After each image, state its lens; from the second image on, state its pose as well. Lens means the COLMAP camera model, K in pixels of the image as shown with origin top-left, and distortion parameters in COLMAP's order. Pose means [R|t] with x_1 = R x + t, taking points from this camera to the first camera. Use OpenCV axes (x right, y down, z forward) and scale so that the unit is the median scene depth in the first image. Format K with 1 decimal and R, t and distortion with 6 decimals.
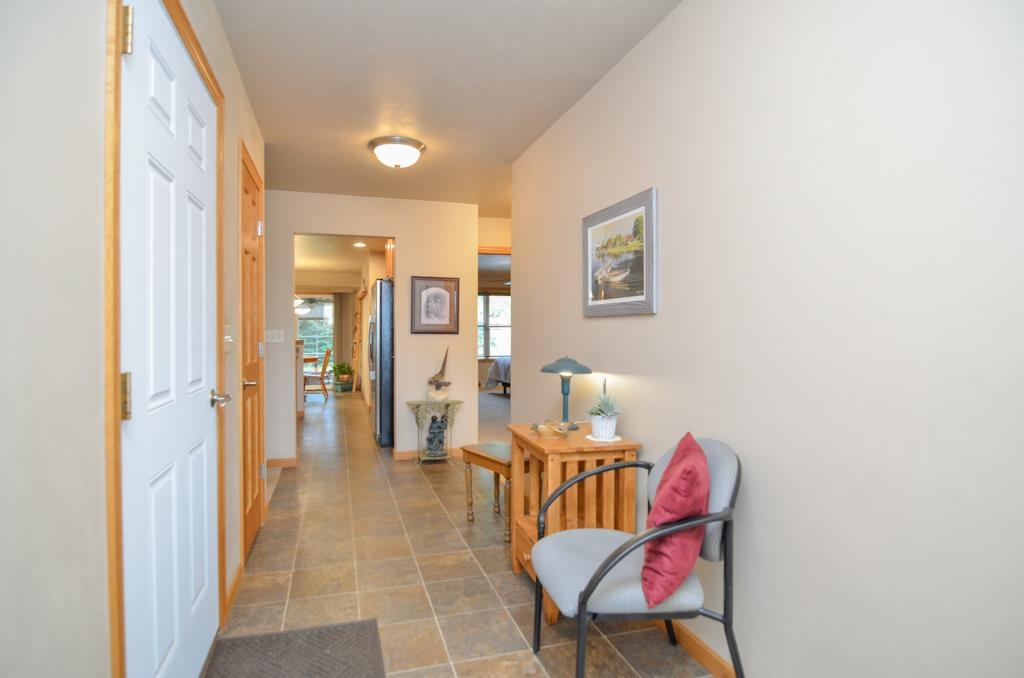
lens RADIAL K [[492.8, 0, 508.3], [0, 492.8, 334.4], [0, 0, 1]] dist [-0.016837, -0.002087]
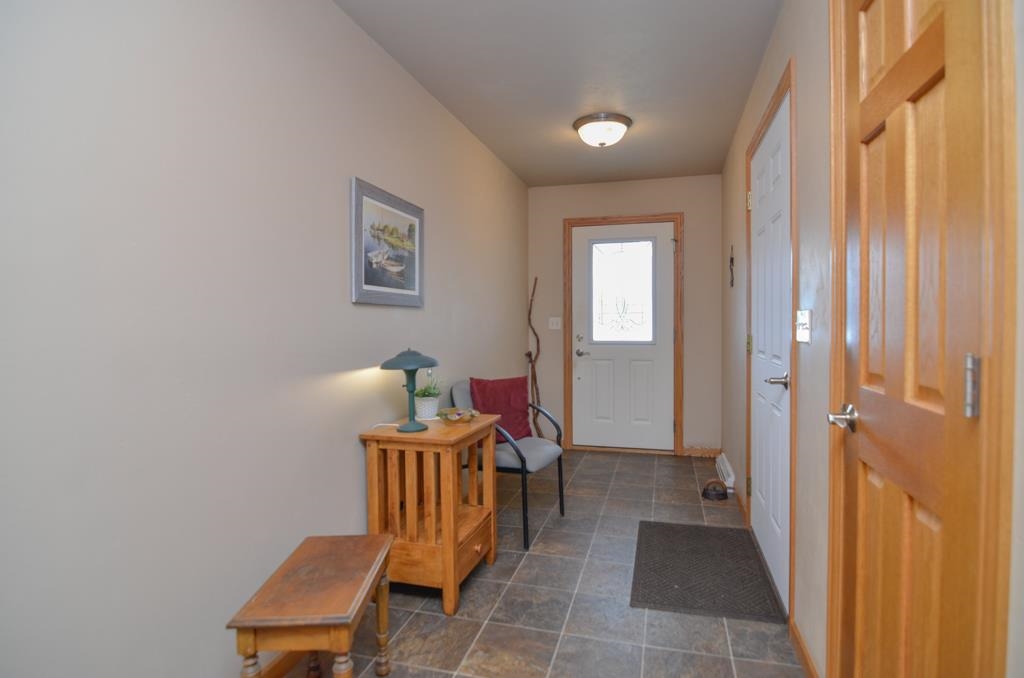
lens RADIAL K [[492.8, 0, 510.5], [0, 492.8, 330.7], [0, 0, 1]] dist [-0.016837, -0.002087]
pose [[-0.801863, -0.000620, 0.597507, -0.595593], [0.015254, 0.999652, 0.021509, -0.003896], [-0.597313, 0.026361, -0.801575, 1.715283]]
